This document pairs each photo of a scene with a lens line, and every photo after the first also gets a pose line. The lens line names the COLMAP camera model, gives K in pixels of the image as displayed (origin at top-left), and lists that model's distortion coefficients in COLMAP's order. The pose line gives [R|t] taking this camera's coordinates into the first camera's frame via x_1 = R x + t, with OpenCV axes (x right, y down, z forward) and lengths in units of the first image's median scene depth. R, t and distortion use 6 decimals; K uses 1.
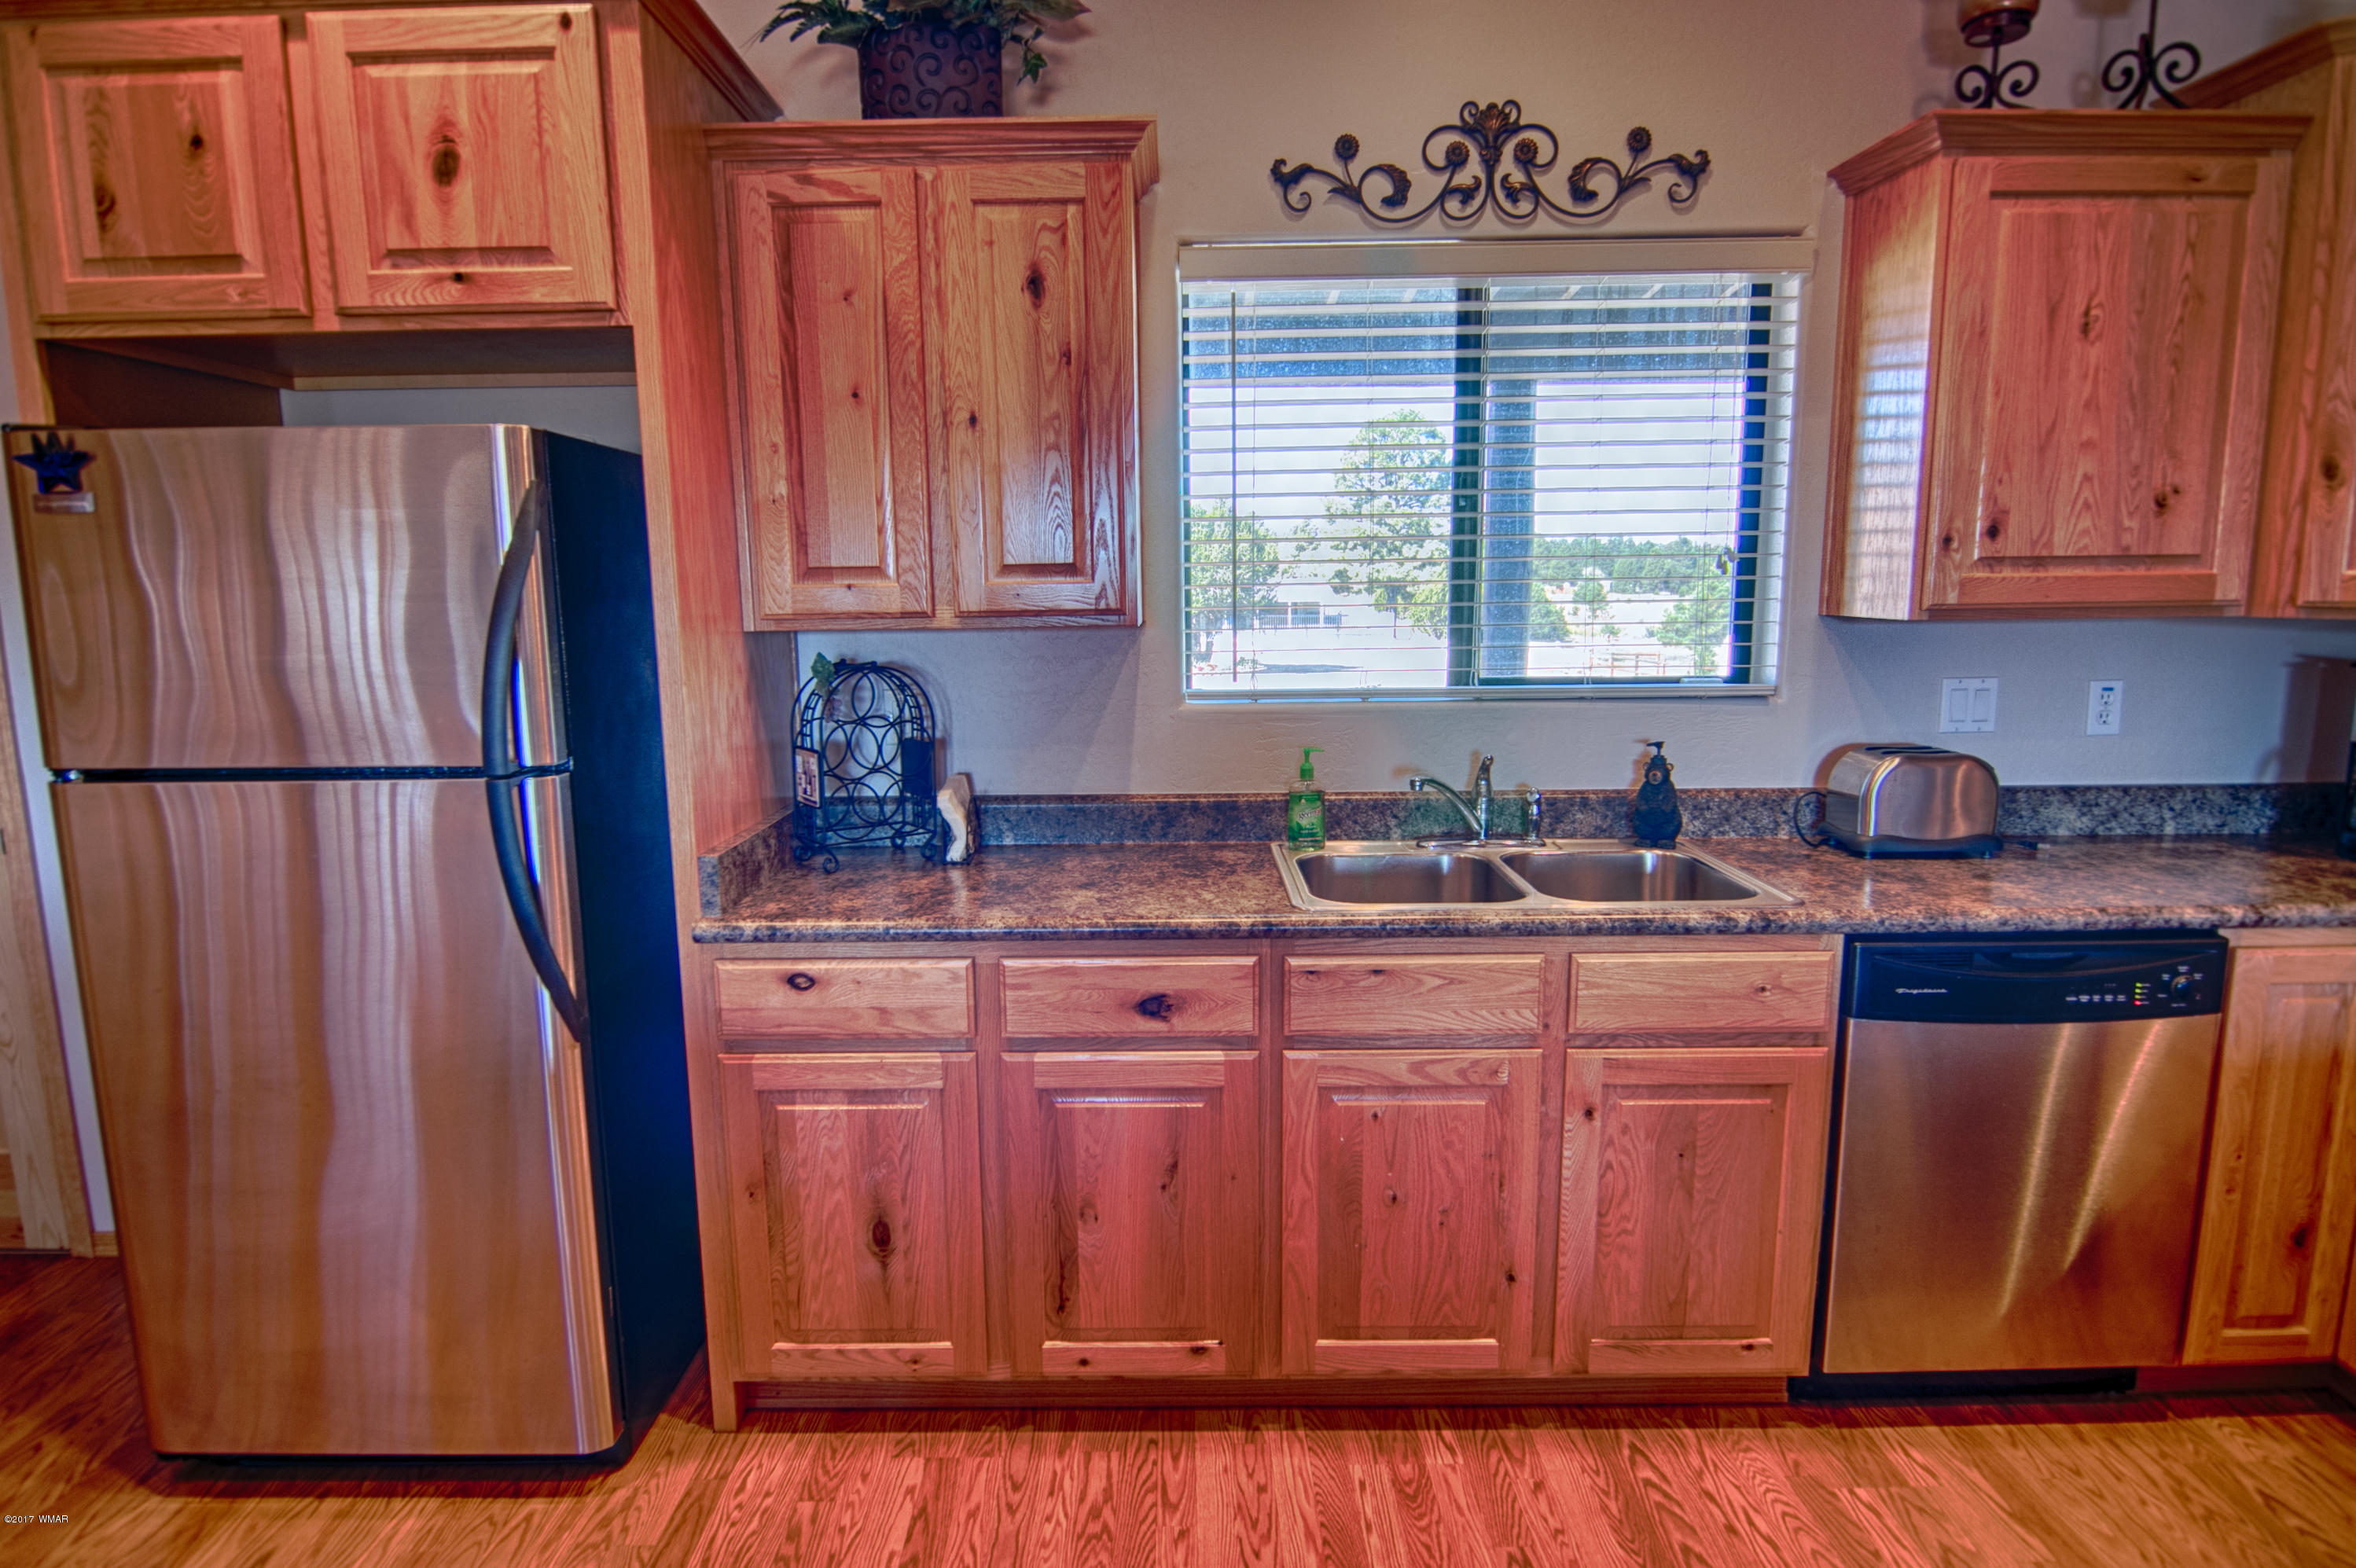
lens RADIAL K [[1313.0, 0, 1169.2], [0, 1313.0, 782.1], [0, 0, 1]] dist [0.003793, -0.018204]
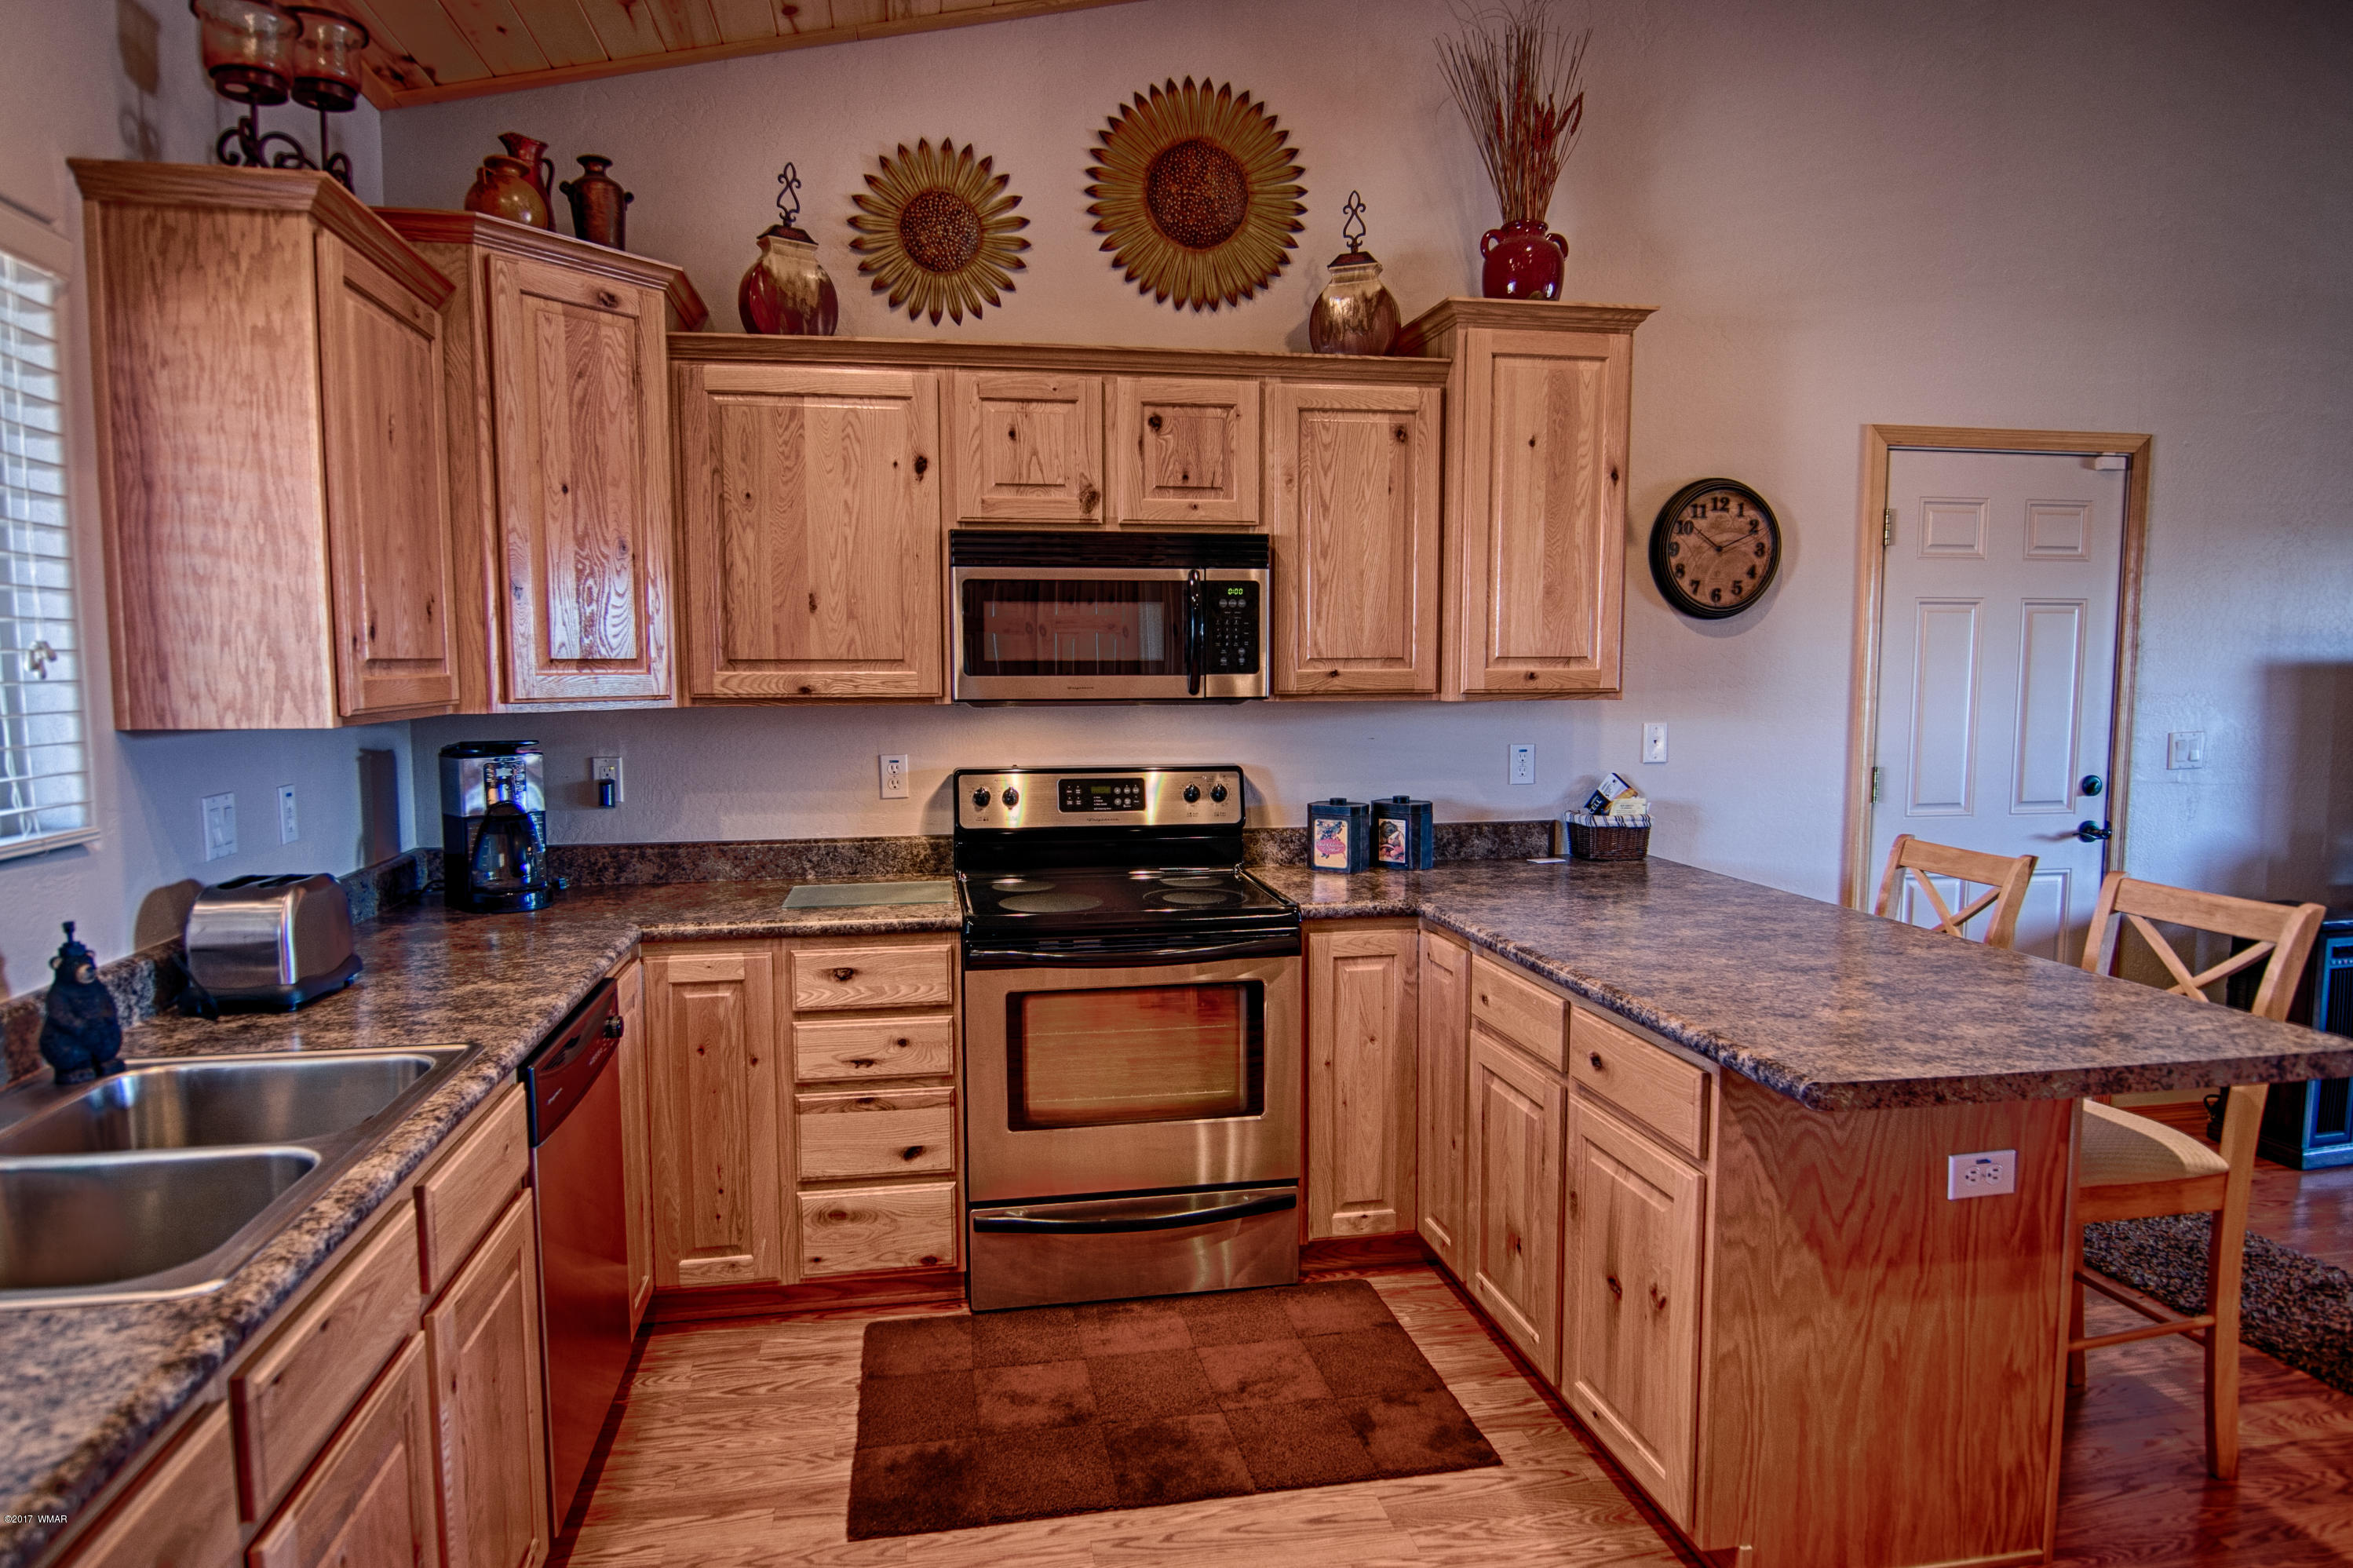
lens RADIAL K [[1409.1, 0, 1161.0], [0, 1409.1, 799.2], [0, 0, 1]] dist [-0.006954, -0.004315]
pose [[-0.173381, -0.083460, 0.981312, -0.442303], [0.164466, 0.979957, 0.112403, -0.085720], [-0.971025, 0.180881, -0.156179, 0.586766]]
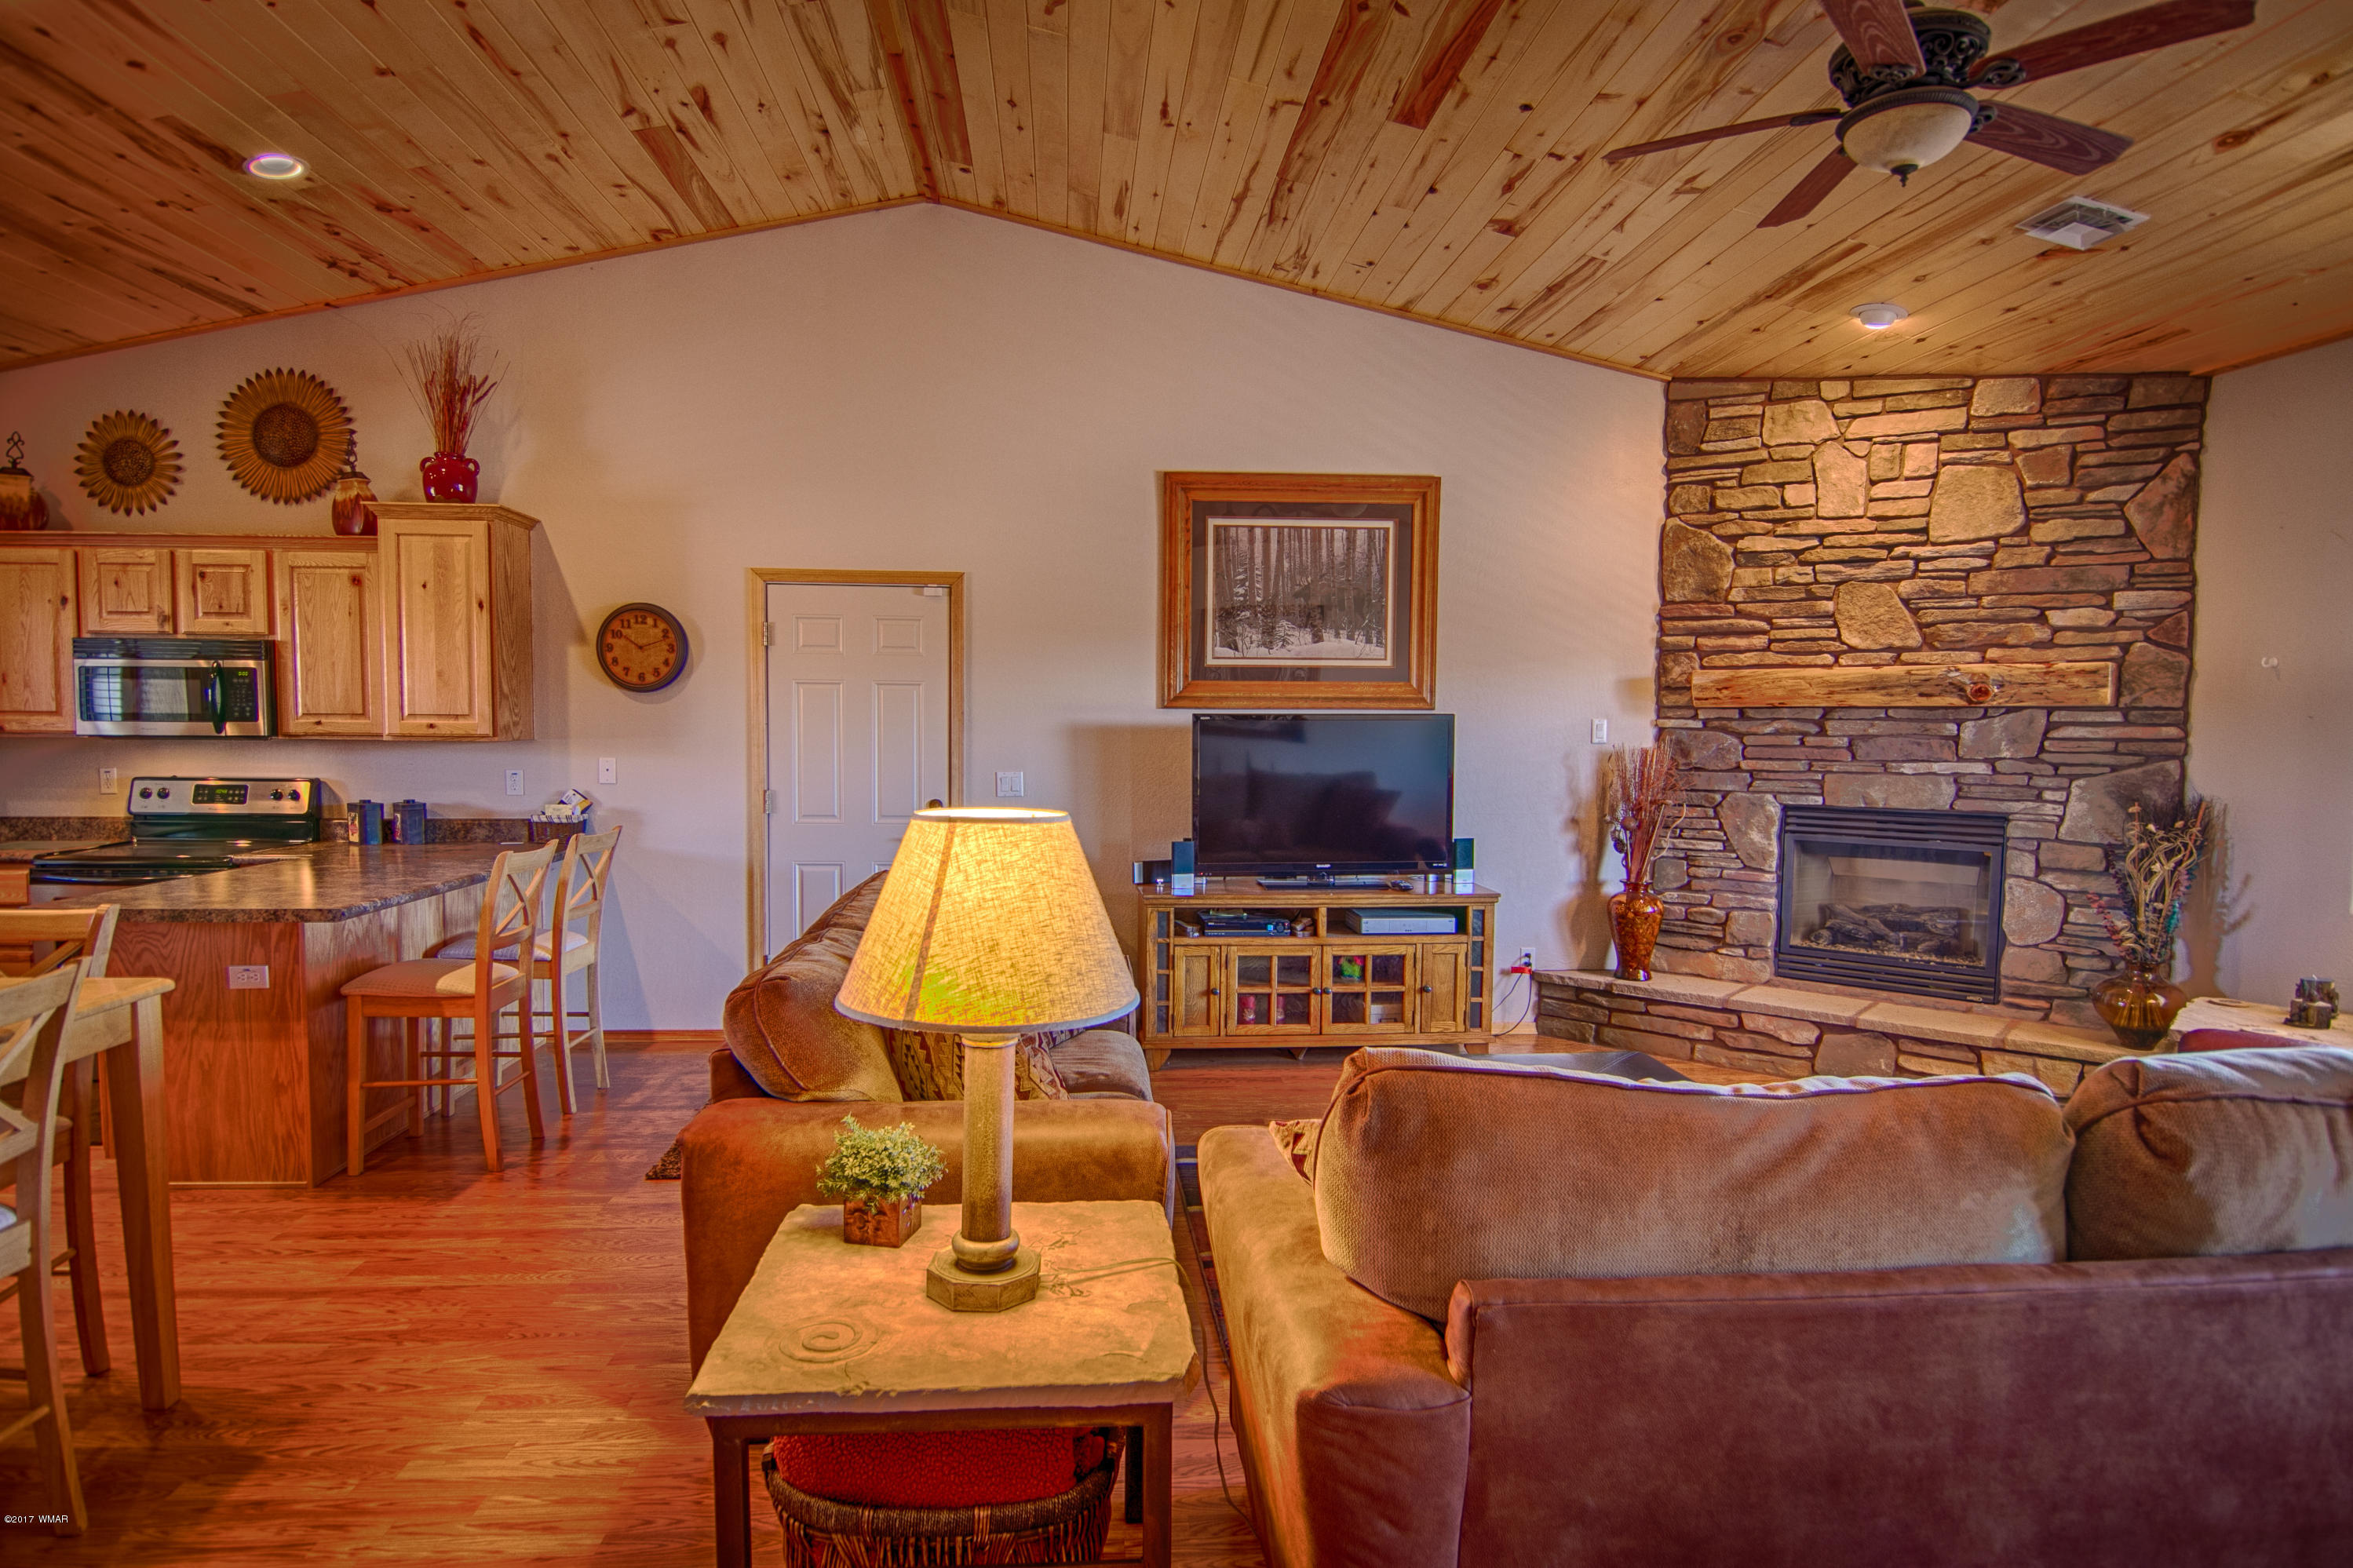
lens RADIAL K [[1311.4, 0, 1160.3], [0, 1311.4, 801.6], [0, 0, 1]] dist [0.003793, -0.018204]
pose [[-0.071617, -0.050737, 0.996141, -1.368686], [0.151879, 0.986505, 0.061165, 0.188479], [-0.985801, 0.155673, -0.062944, -1.057301]]
